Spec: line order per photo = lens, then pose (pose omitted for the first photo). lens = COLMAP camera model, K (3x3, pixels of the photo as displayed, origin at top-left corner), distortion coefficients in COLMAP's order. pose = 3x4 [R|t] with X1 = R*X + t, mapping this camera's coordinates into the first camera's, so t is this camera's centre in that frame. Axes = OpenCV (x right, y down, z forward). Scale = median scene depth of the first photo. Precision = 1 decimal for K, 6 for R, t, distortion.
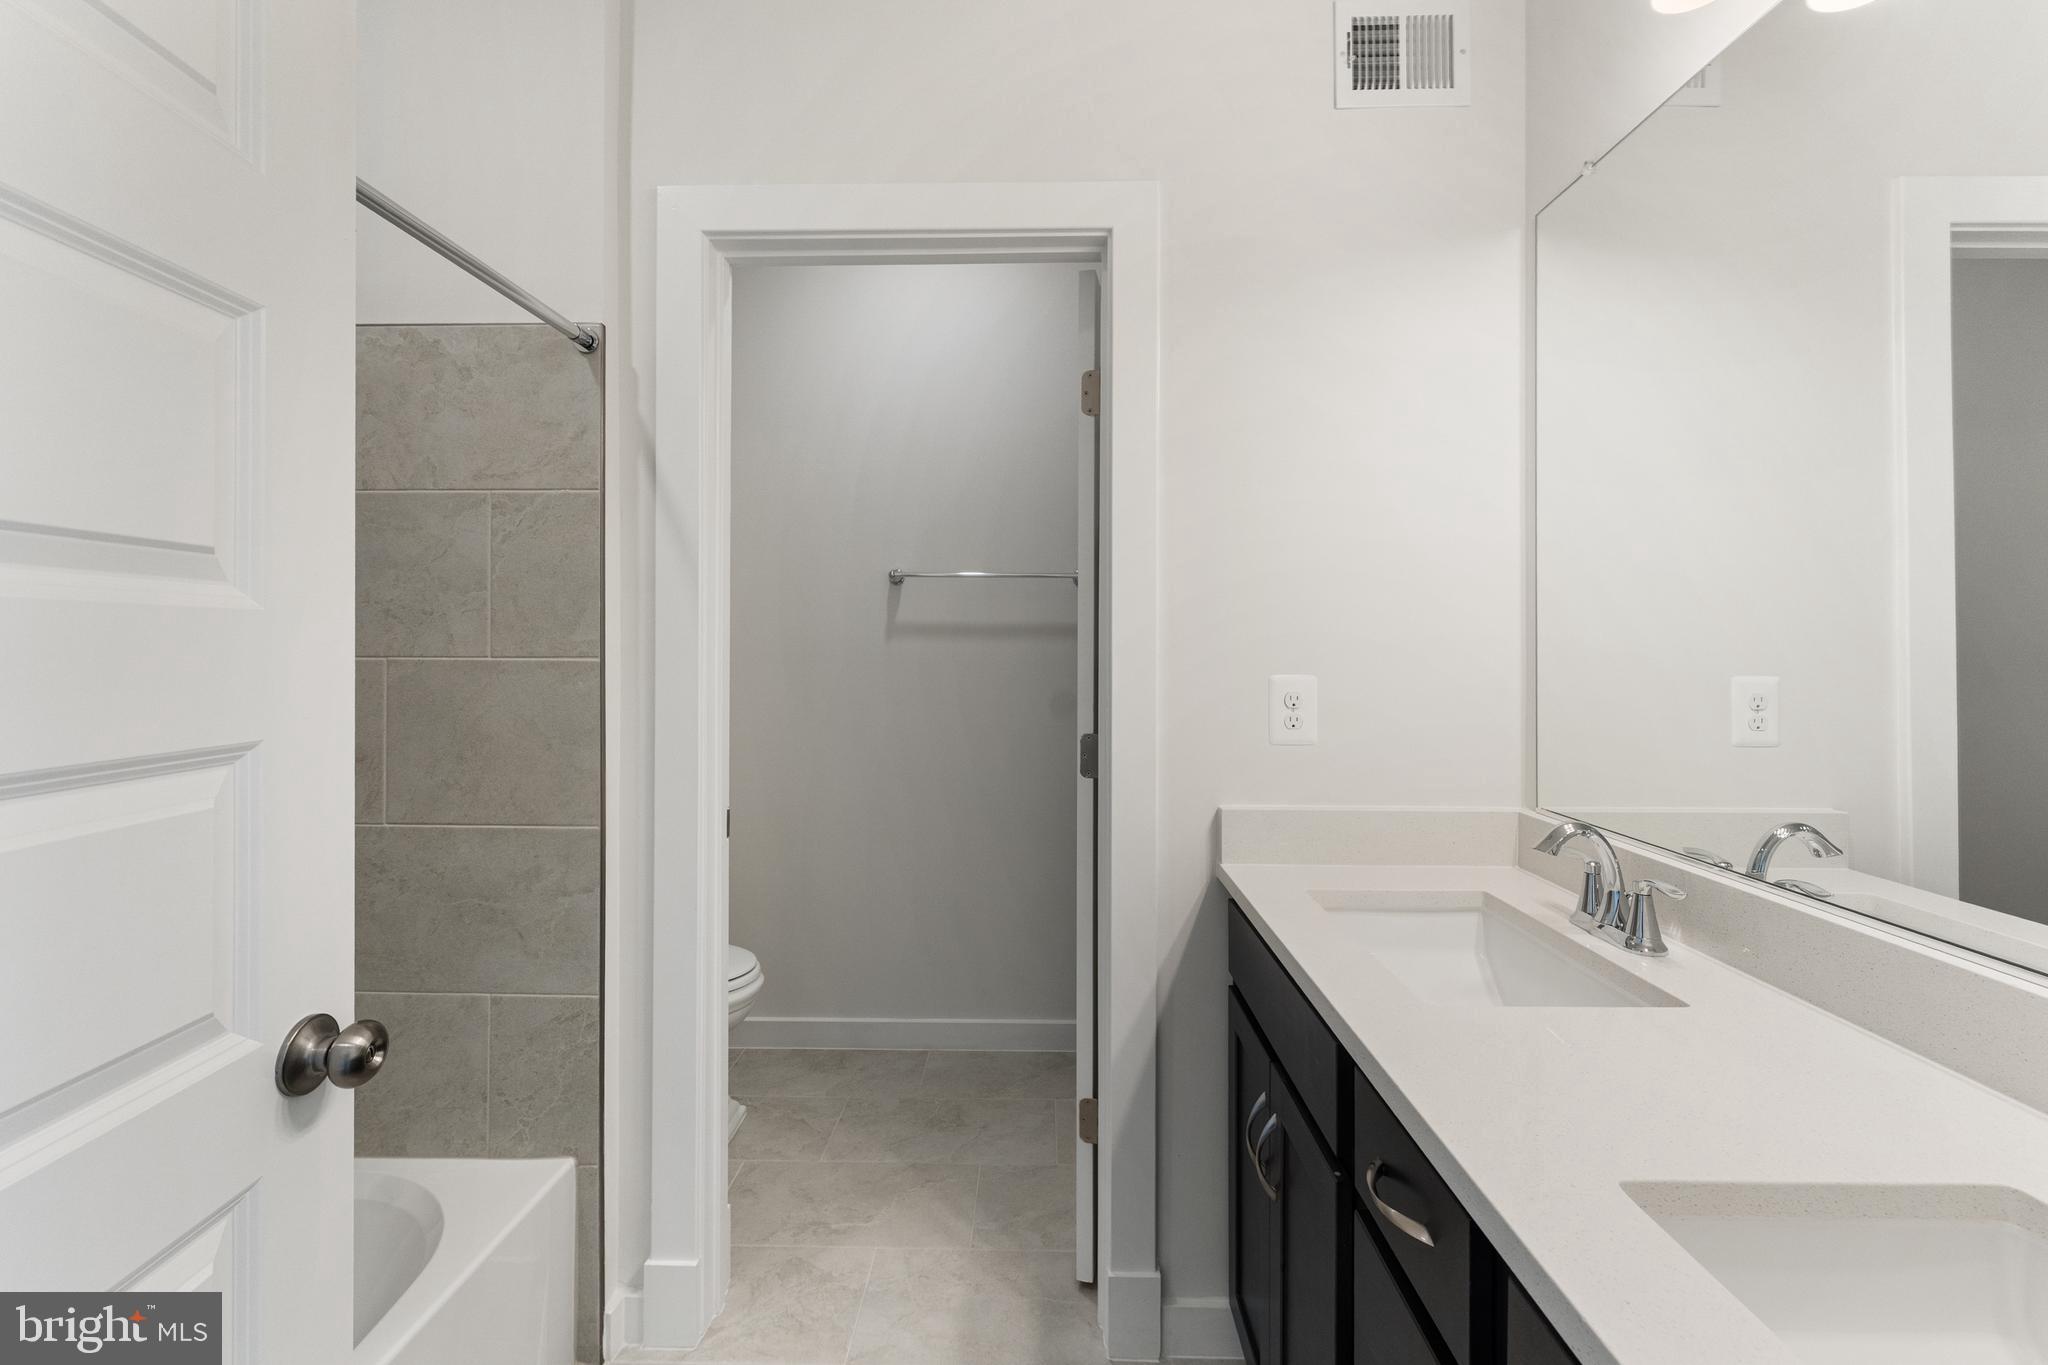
lens RADIAL K [[840.8, 0, 1010.4], [0, 840.8, 639.2], [0, 0, 1]] dist [-0.001603, -0.000099]
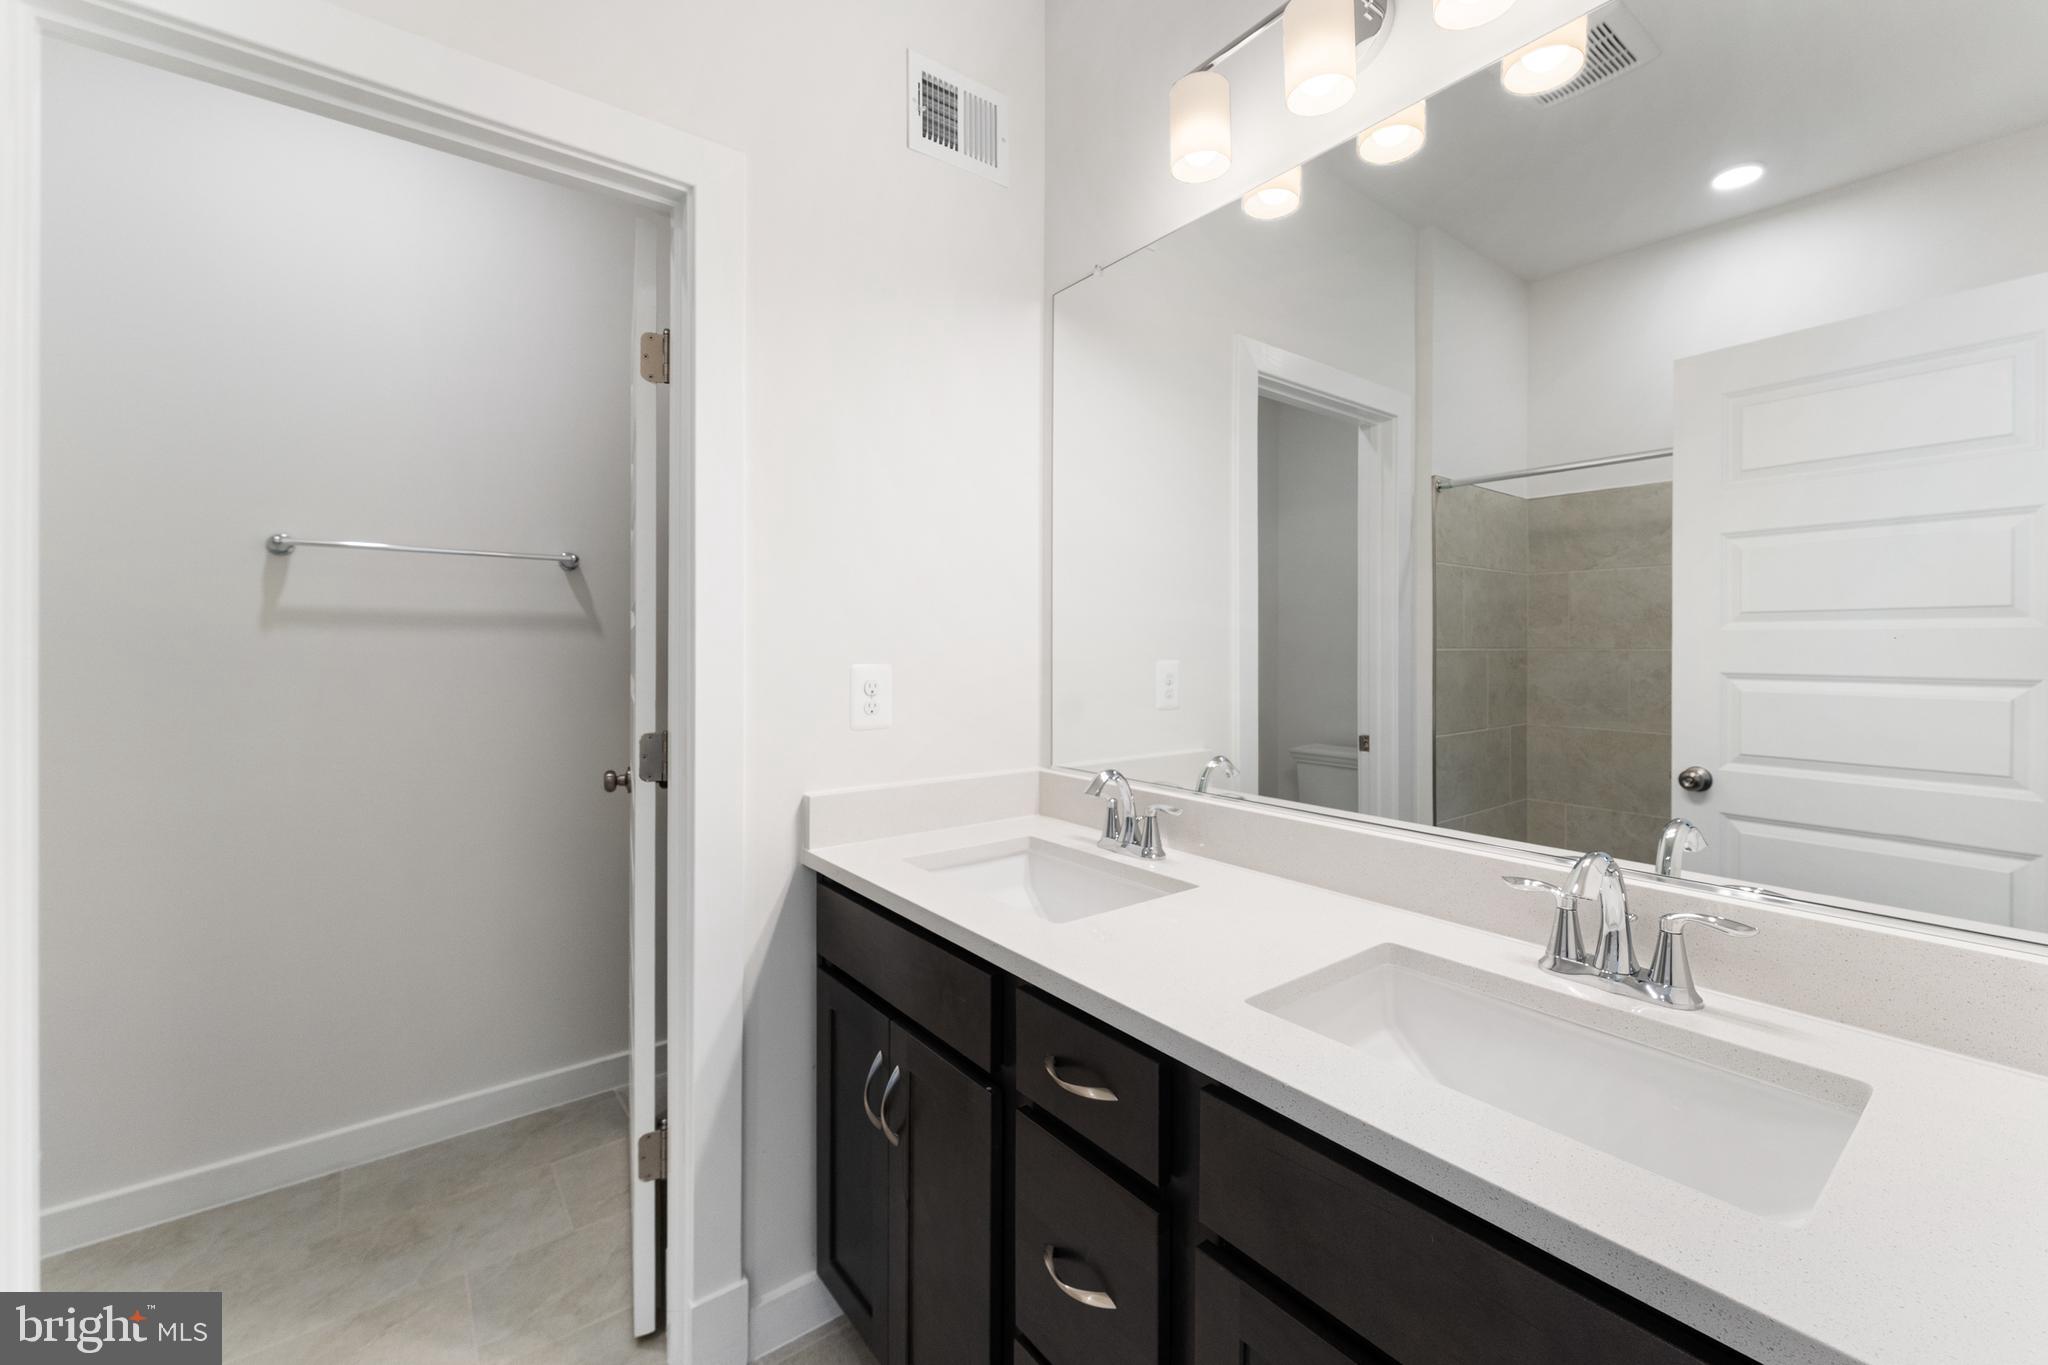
lens RADIAL K [[840.8, 0, 1016.0], [0, 840.8, 646.8], [0, 0, 1]] dist [-0.001603, -0.000099]
pose [[0.775443, -0.000793, 0.631418, -0.197951], [-0.005198, 0.999957, 0.007640, 0.011628], [-0.631397, -0.009206, 0.775405, 0.053502]]
